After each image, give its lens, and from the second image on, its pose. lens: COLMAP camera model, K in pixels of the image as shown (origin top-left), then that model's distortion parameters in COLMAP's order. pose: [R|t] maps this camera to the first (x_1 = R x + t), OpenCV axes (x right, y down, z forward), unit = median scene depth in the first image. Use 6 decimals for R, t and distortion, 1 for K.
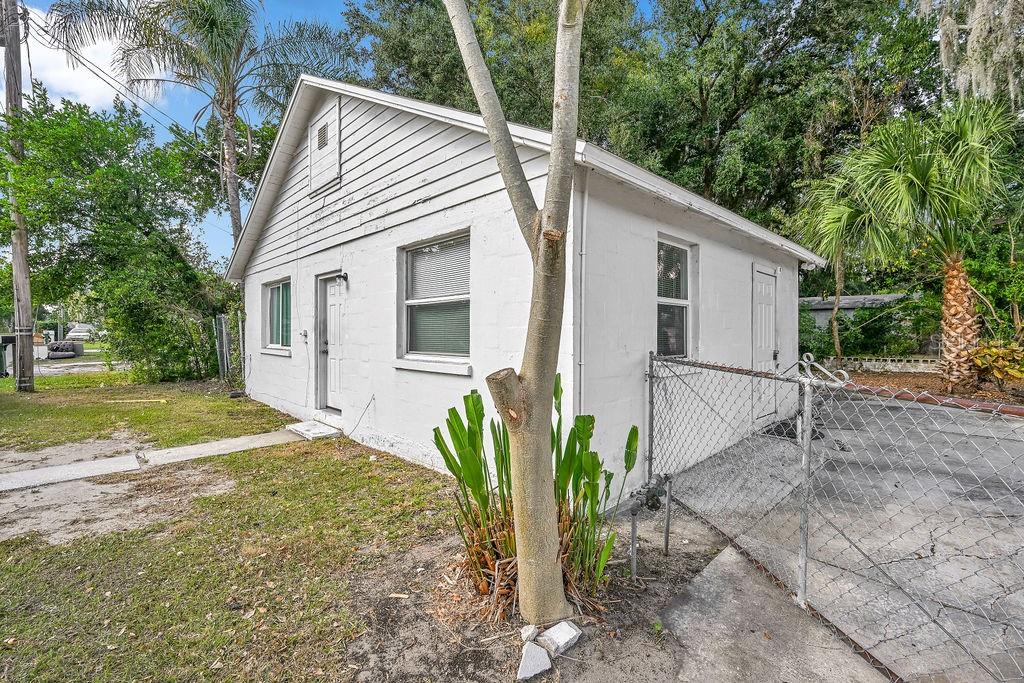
lens RADIAL K [[452.1, 0, 511.9], [0, 452.1, 339.0], [0, 0, 1]] dist [-0.000369, -0.000057]
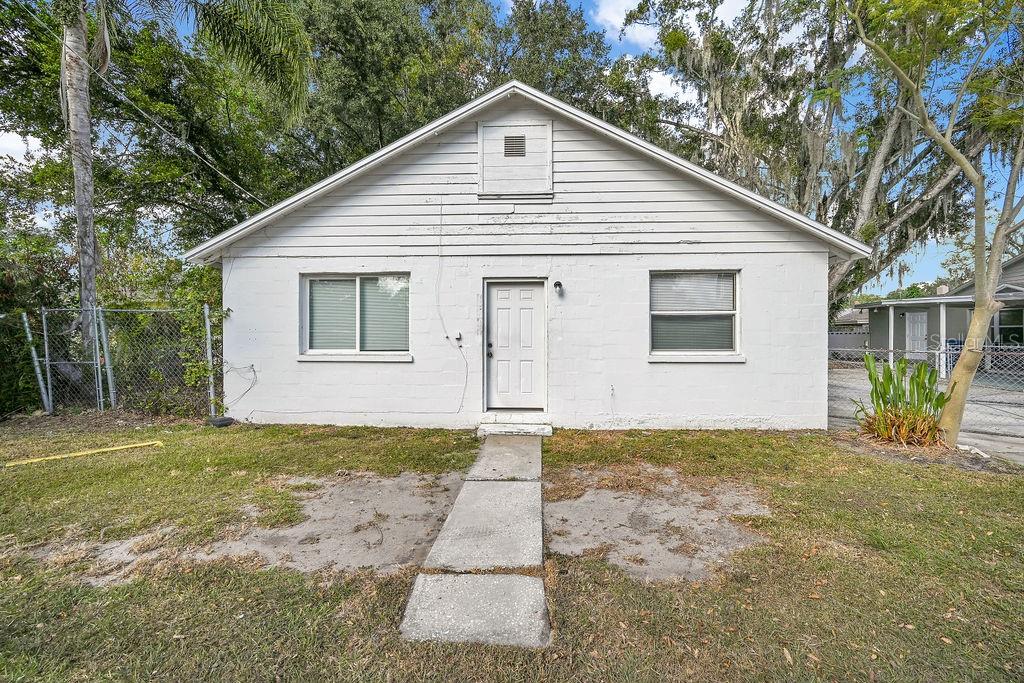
lens RADIAL K [[407.7, 0, 511.5], [0, 407.7, 339.4], [0, 0, 1]] dist [-0.000042, -0.000007]
pose [[0.728428, -0.005031, 0.685103, -1.364246], [0.010921, 0.999931, -0.004269, -0.000555], [-0.685035, 0.010592, 0.728433, 0.414716]]
